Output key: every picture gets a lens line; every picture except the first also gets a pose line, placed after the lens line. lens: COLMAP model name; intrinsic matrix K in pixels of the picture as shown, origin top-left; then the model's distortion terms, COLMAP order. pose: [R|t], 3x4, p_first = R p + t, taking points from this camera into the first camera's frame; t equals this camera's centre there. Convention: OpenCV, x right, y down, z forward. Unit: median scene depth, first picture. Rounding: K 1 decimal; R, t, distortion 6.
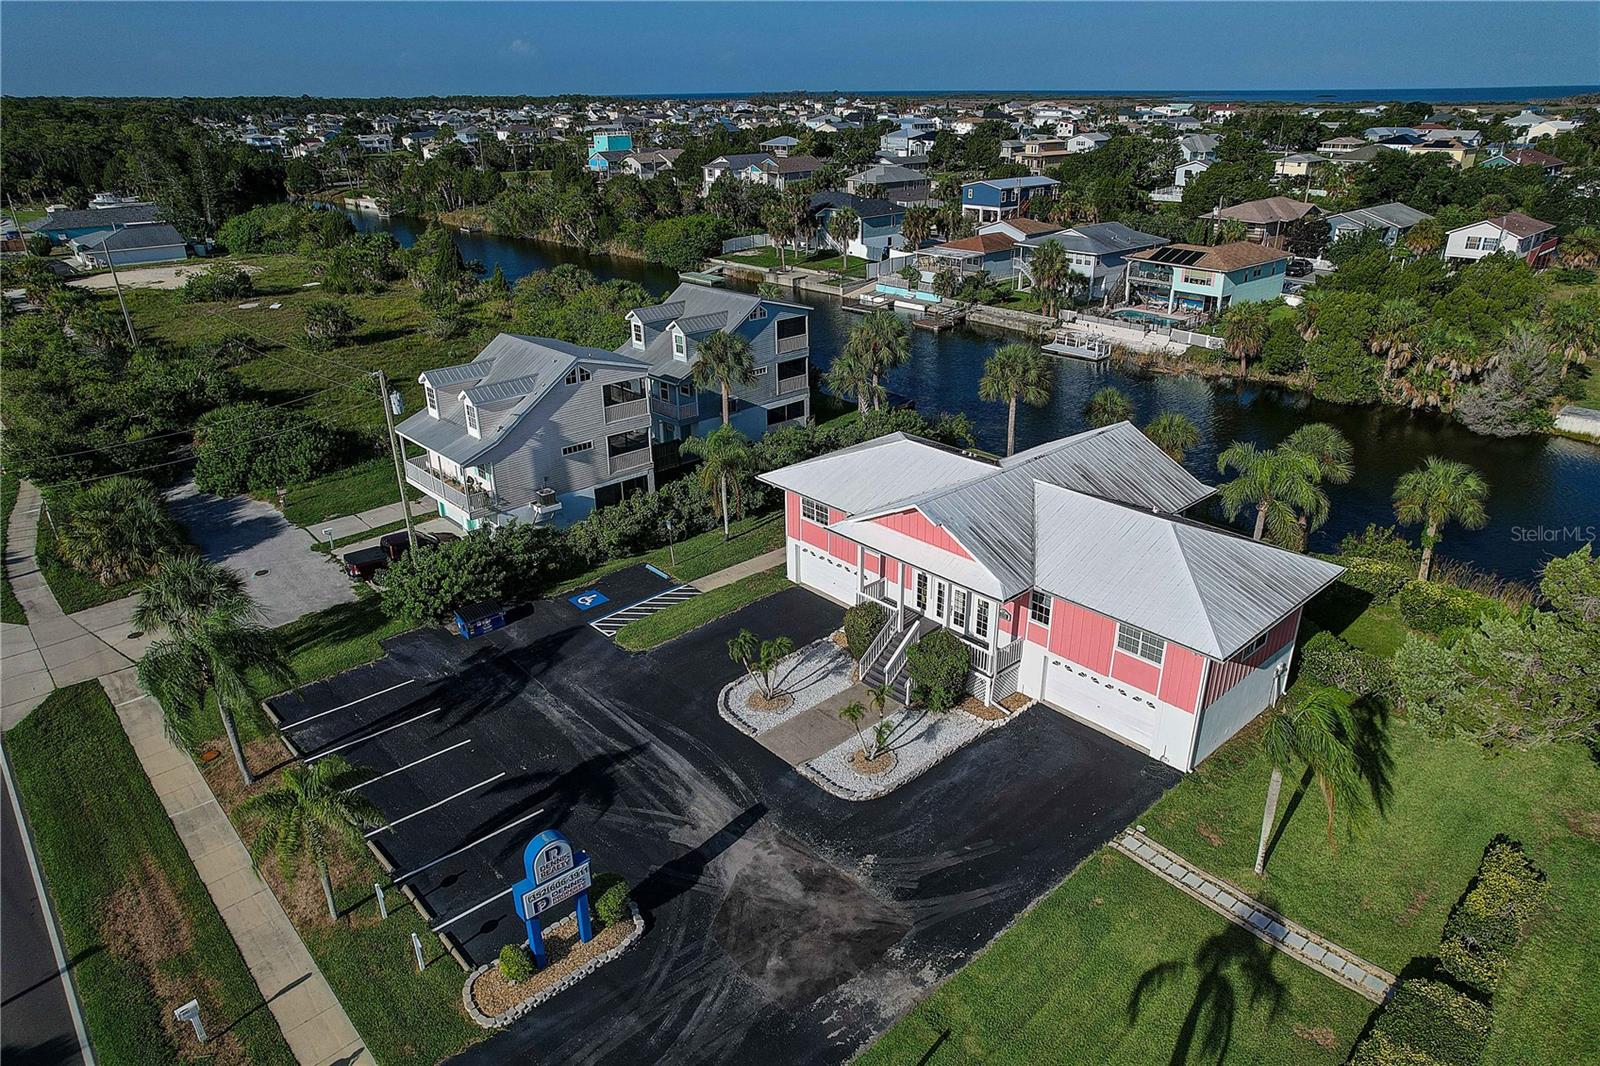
lens RADIAL K [[1020.6, 0, 800.0], [0, 1020.6, 533.0], [0, 0, 1]] dist [-0.077423, 0.059802]
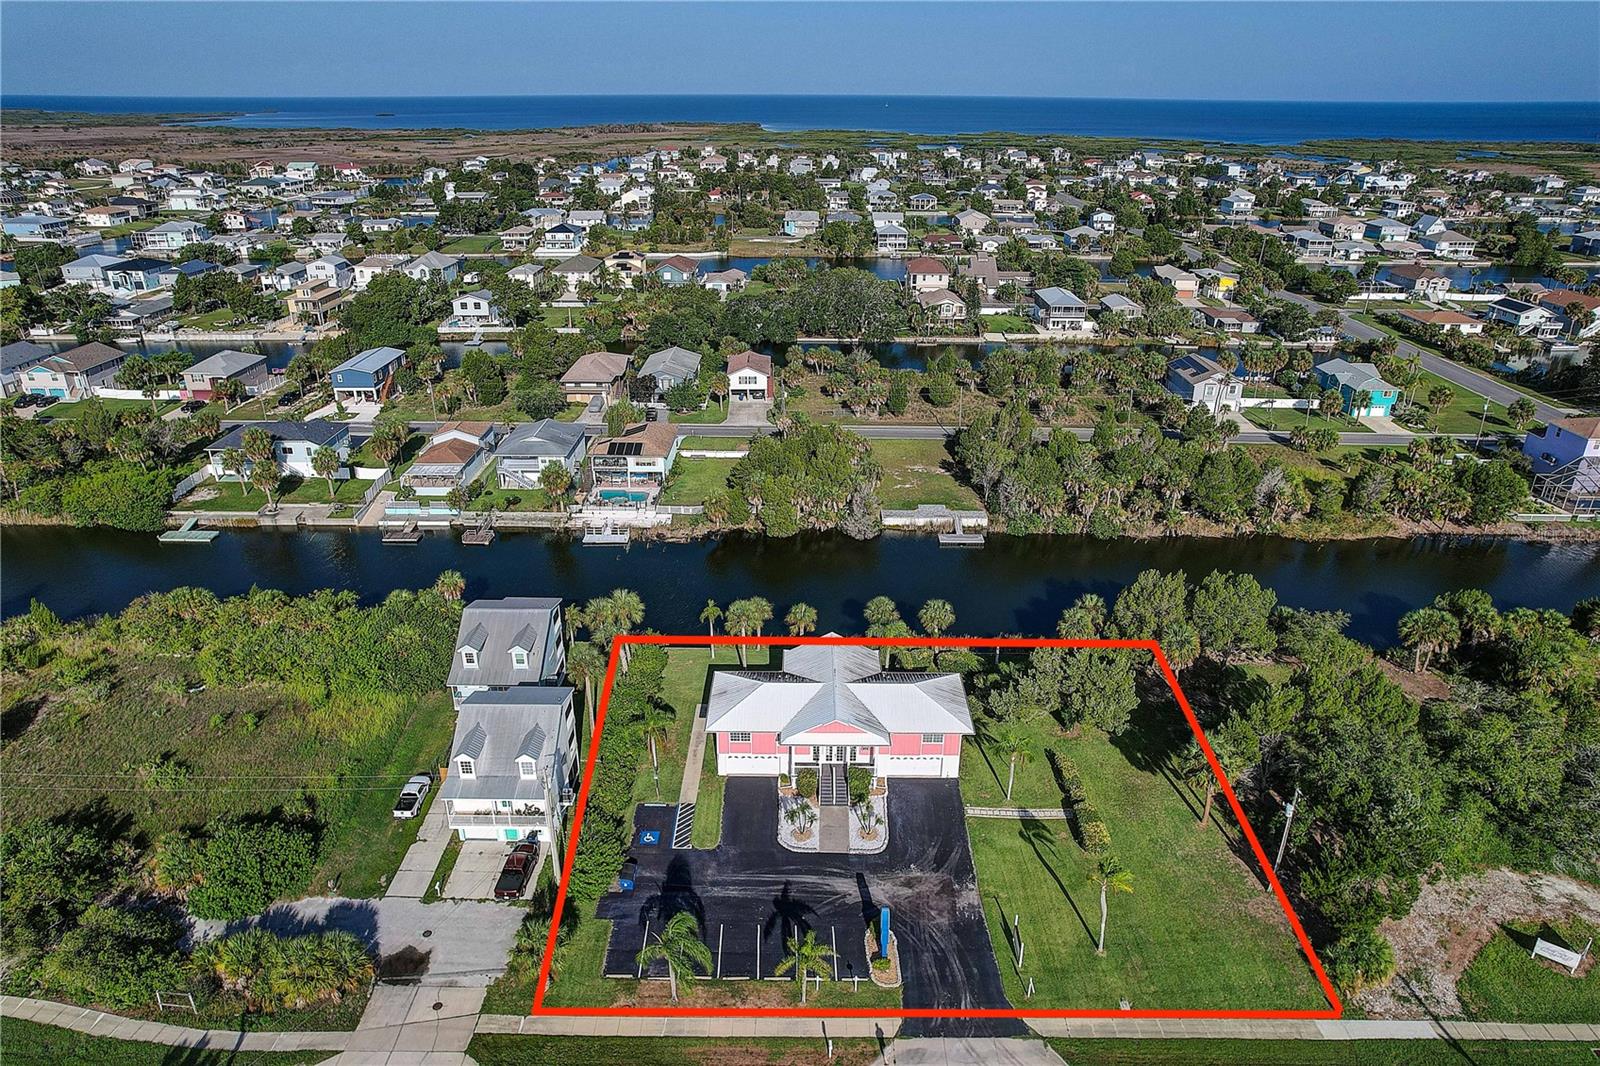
lens RADIAL K [[1020.6, 0, 800.0], [0, 1020.6, 533.0], [0, 0, 1]] dist [-0.077423, 0.059802]
pose [[0.679766, -0.279833, 0.677947, -1.258338], [0.286248, 0.952269, 0.106047, -0.637791], [-0.675263, 0.121974, 0.727422, -0.571143]]
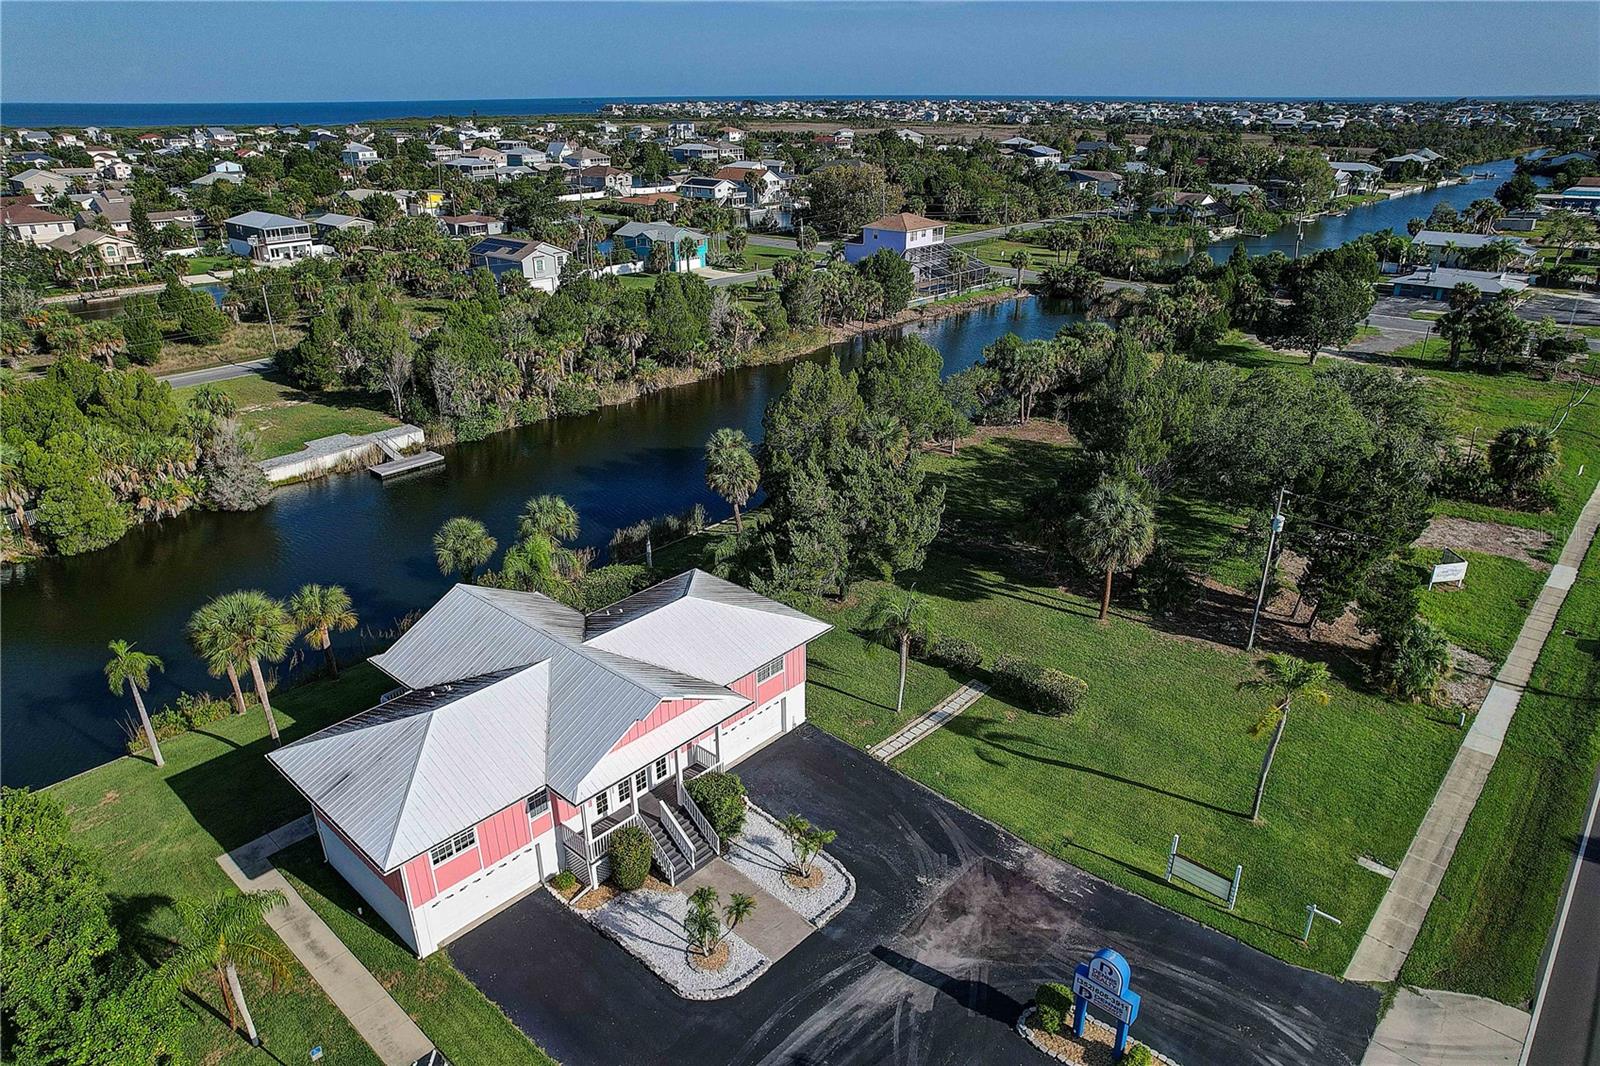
lens RADIAL K [[1023.7, 0, 800.0], [0, 1023.7, 533.0], [0, 0, 1]] dist [-0.072779, 0.067175]
pose [[-0.095600, -0.385079, 0.917919, -0.746441], [0.408659, 0.825666, 0.388939, -0.485966], [-0.907667, 0.412298, 0.078432, 0.689798]]
